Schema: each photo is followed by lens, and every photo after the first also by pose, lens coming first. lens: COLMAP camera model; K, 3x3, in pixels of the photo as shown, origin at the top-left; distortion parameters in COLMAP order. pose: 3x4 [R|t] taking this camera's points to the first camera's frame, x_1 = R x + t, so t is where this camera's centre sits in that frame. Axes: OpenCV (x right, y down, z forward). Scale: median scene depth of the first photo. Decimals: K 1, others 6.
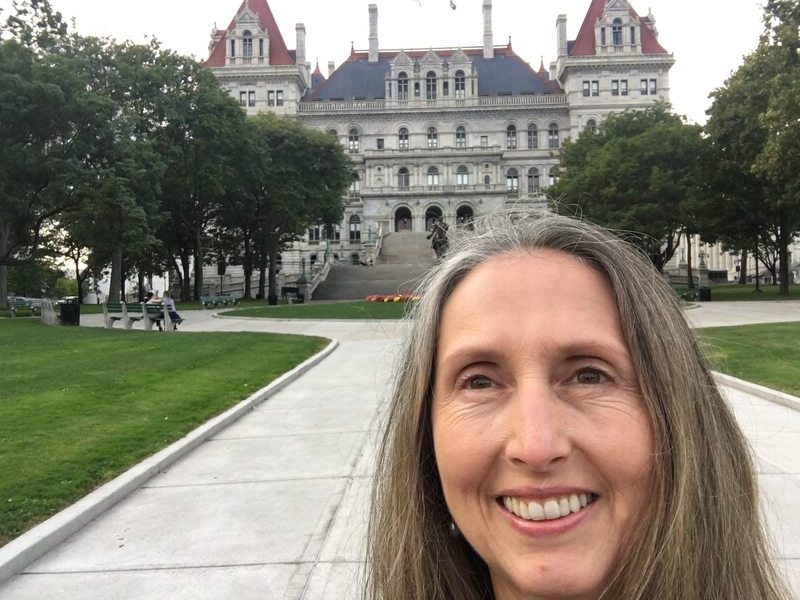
lens RADIAL K [[728.2, 0, 397.9], [0, 728.2, 303.8], [0, 0, 1]] dist [0.020749, 0.000000]
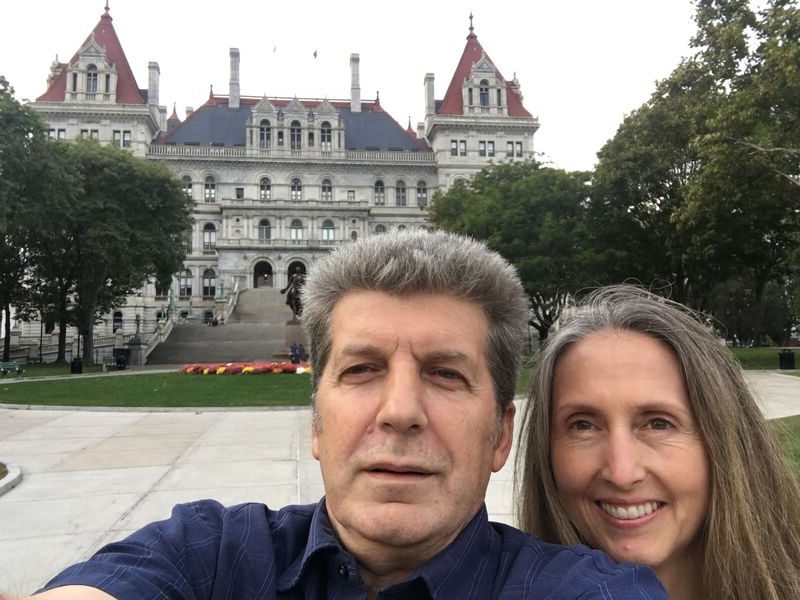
lens RADIAL K [[728.2, 0, 393.4], [0, 728.2, 304.4], [0, 0, 1]] dist [0.020749, 0.000000]
pose [[0.984777, 0.016479, 0.173037, 0.010634], [-0.002258, 0.996625, -0.082062, -0.003358], [-0.173805, 0.080422, 0.981491, 0.069237]]
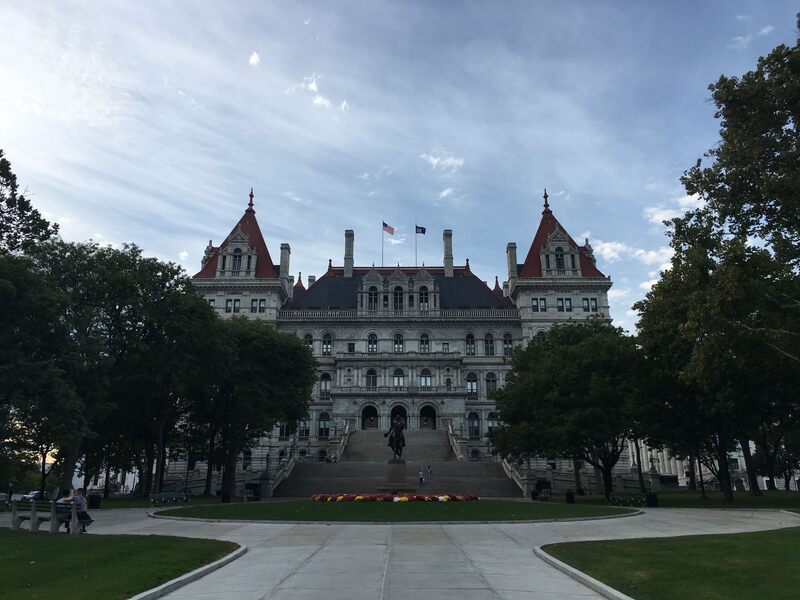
lens RADIAL K [[668.3, 0, 394.0], [0, 668.3, 297.4], [0, 0, 1]] dist [0.089777, -0.102037]
pose [[0.999281, 0.025494, 0.028053, 0.010319], [-0.016275, 0.956922, -0.289888, -0.000957], [-0.034234, 0.289223, 0.956649, 0.011893]]
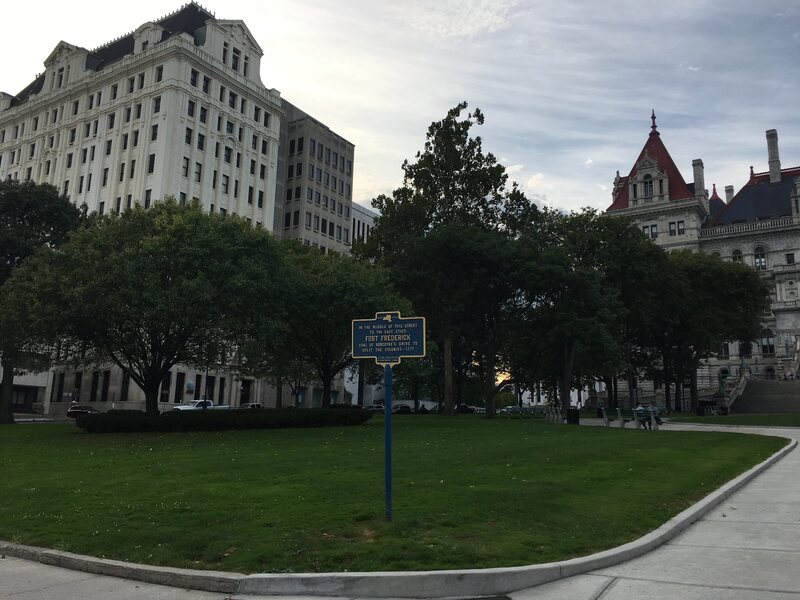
lens RADIAL K [[668.3, 0, 405.4], [0, 668.3, 293.1], [0, 0, 1]] dist [0.089777, -0.102037]
pose [[0.858091, -0.073956, -0.508144, -0.005983], [-0.017825, 0.984688, -0.173413, 0.002011], [0.513188, 0.157862, 0.843634, -0.069272]]
